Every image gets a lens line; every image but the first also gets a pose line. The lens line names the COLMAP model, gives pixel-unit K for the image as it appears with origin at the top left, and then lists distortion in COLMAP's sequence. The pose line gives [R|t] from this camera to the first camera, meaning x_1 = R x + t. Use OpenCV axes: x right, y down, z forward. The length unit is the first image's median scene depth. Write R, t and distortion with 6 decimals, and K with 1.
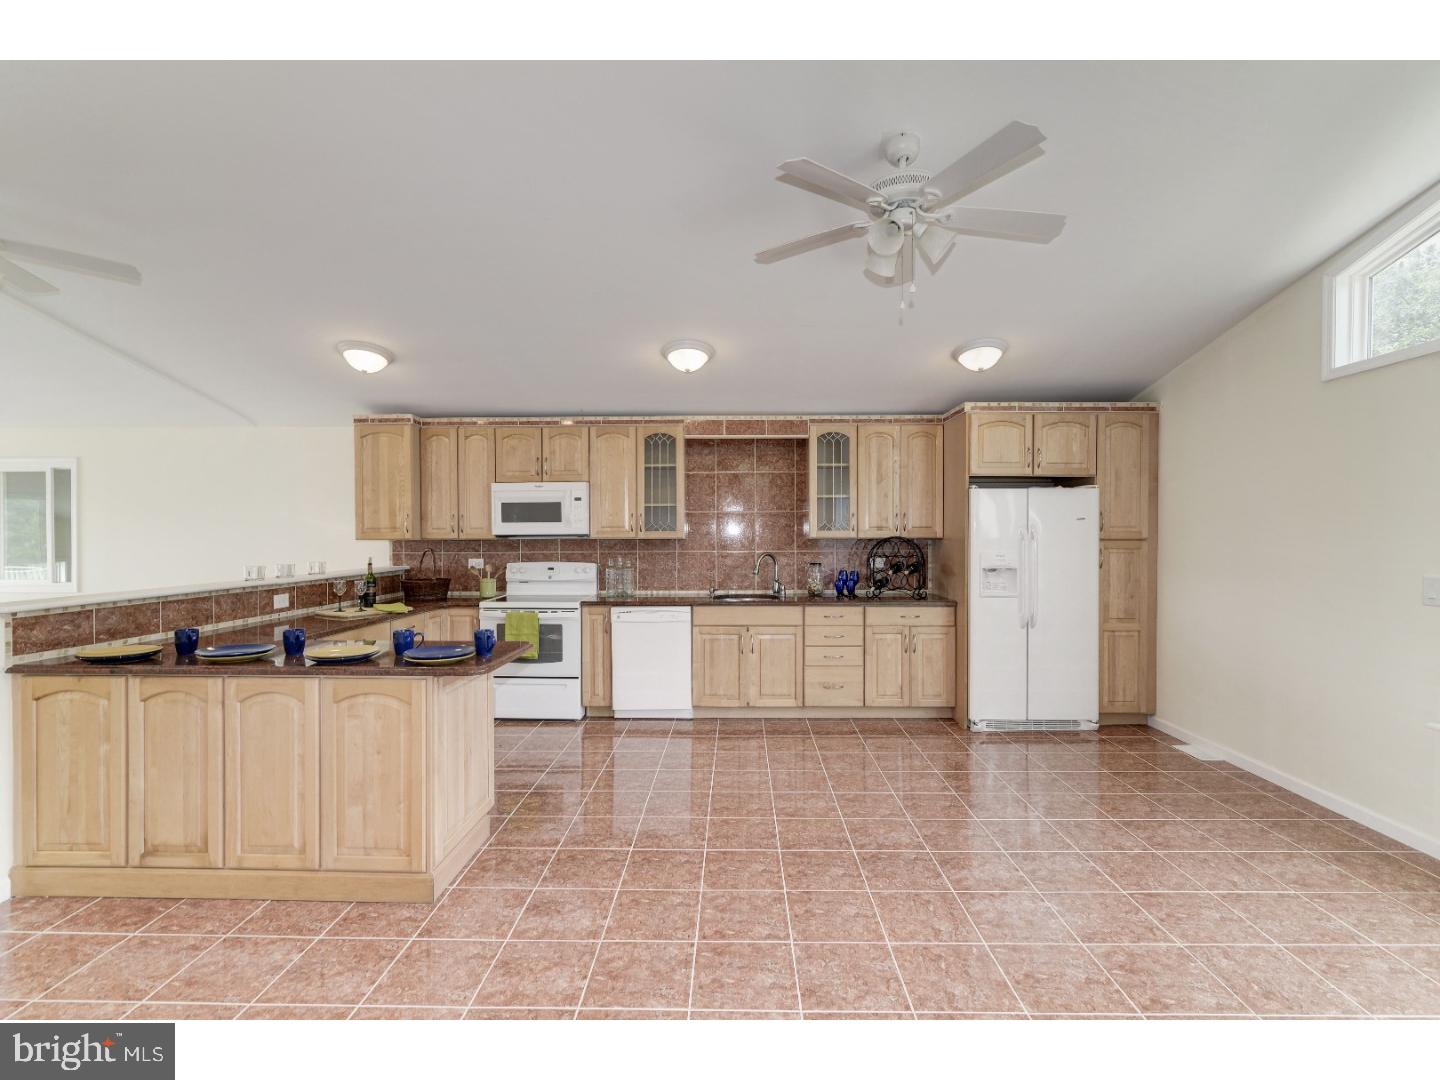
lens RADIAL K [[666.2, 0, 729.2], [0, 666.2, 541.4], [0, 0, 1]] dist [-0.003170, 0.001690]
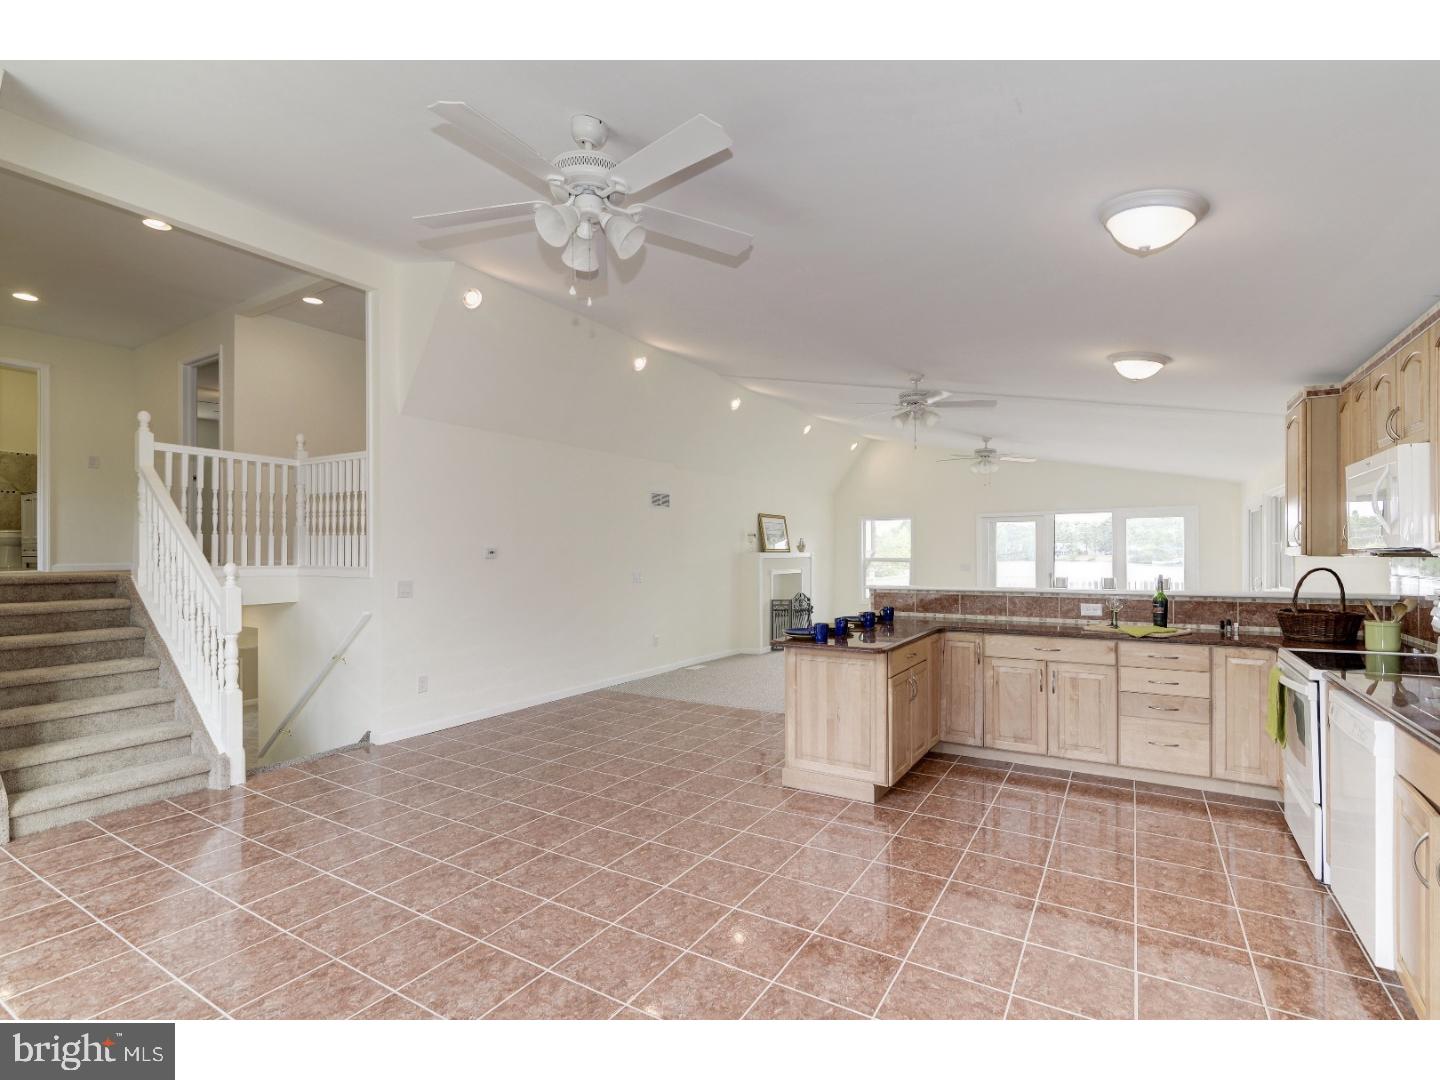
lens RADIAL K [[666.2, 0, 719.0], [0, 666.2, 551.5], [0, 0, 1]] dist [-0.003170, 0.001690]
pose [[-0.505226, -0.000882, -0.862987, 0.809041], [-0.004121, 0.999991, 0.001390, -0.009153], [0.862977, 0.004259, -0.505224, 1.361454]]
